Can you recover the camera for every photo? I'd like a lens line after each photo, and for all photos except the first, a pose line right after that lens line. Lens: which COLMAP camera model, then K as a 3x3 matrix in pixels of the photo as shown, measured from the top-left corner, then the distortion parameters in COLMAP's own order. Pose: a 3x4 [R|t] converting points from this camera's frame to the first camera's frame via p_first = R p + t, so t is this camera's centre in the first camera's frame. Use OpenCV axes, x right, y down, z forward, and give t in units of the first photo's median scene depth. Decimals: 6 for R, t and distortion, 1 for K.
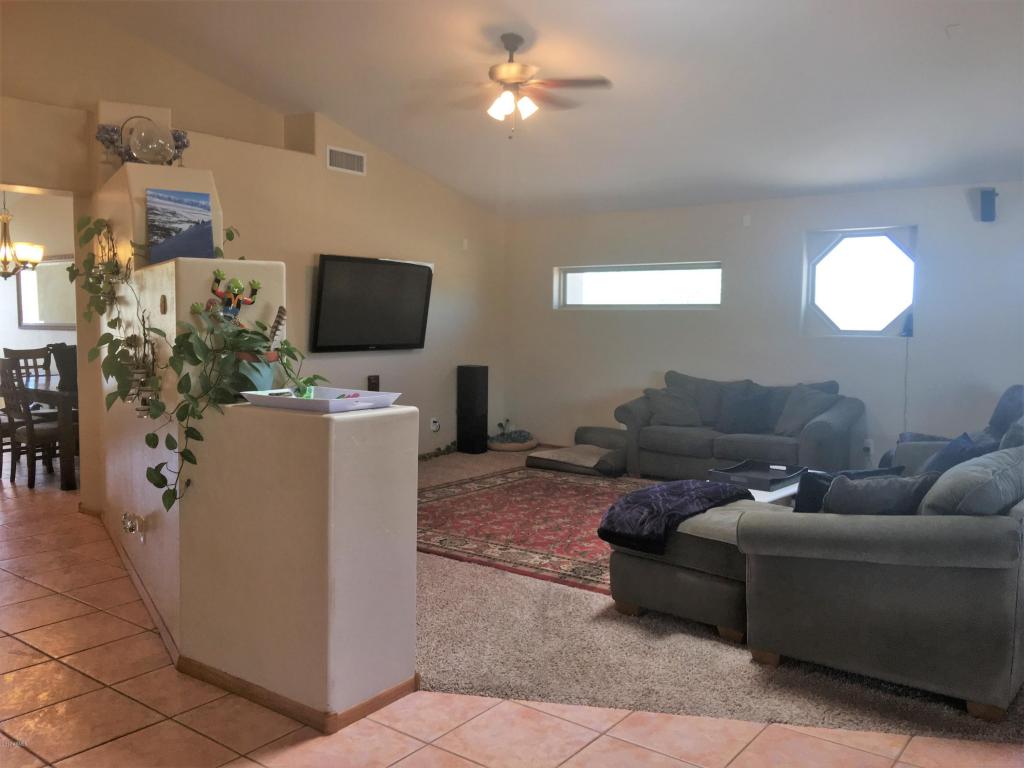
lens RADIAL K [[871.2, 0, 510.7], [0, 871.2, 381.0], [0, 0, 1]] dist [0.082911, -0.138385]
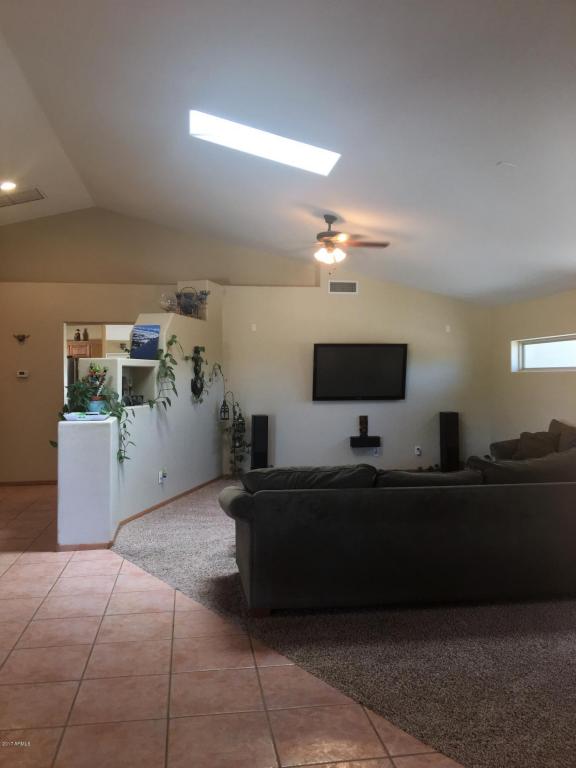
lens RADIAL K [[653.4, 0, 284.7], [0, 653.4, 376.8], [0, 0, 1]] dist [0.082911, -0.138385]
pose [[0.709025, -0.009414, -0.705120, 1.052851], [-0.042557, 0.997517, -0.056110, -0.006595], [0.703898, 0.069791, 0.706864, 0.074935]]
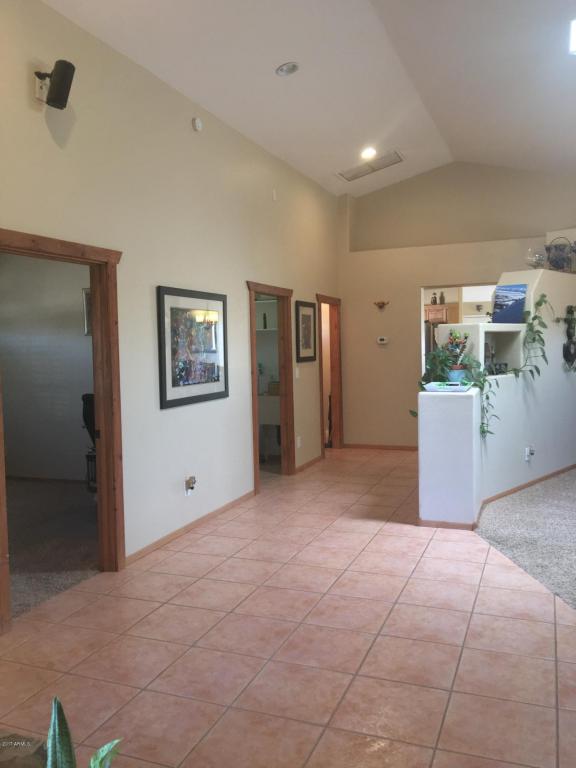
lens RADIAL K [[653.4, 0, 295.8], [0, 653.4, 377.5], [0, 0, 1]] dist [0.082911, -0.138385]
pose [[0.275795, 0.039605, -0.960400, 0.944410], [-0.049038, 0.998429, 0.027091, -0.021587], [0.959965, 0.039625, 0.277304, 0.118068]]
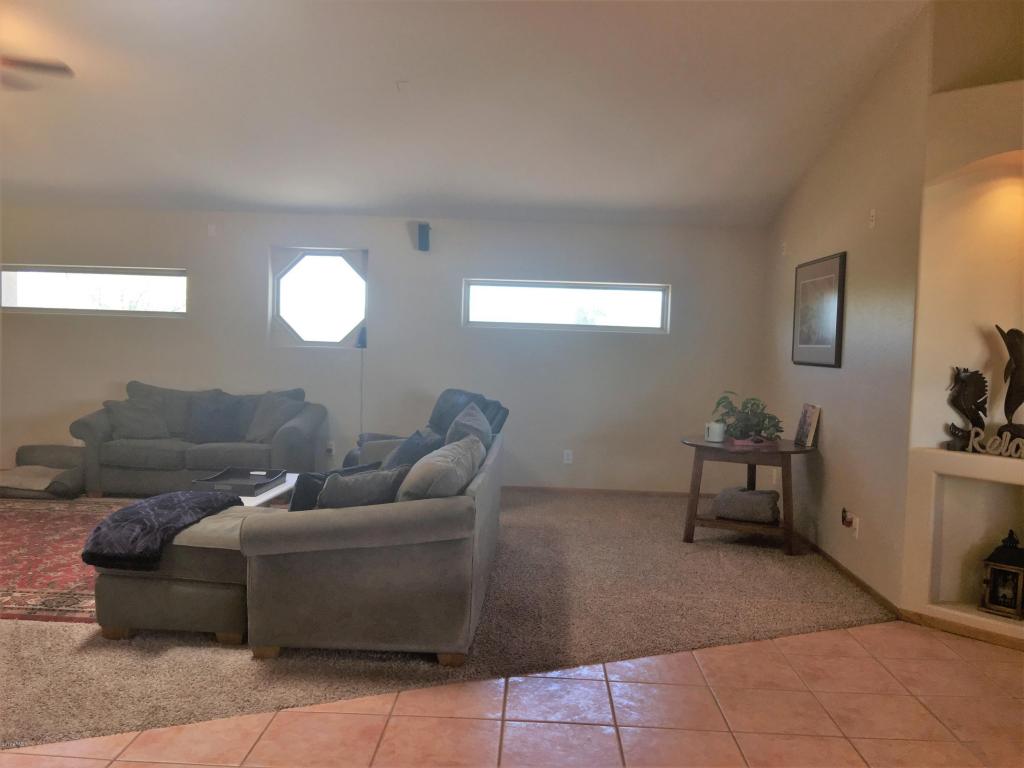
lens RADIAL K [[871.2, 0, 505.7], [0, 871.2, 383.4], [0, 0, 1]] dist [0.082911, -0.138385]
pose [[0.819797, -0.015579, 0.572442, -0.060263], [0.019358, 0.999812, -0.000513, -0.001725], [-0.572327, 0.011502, 0.819945, -0.026989]]
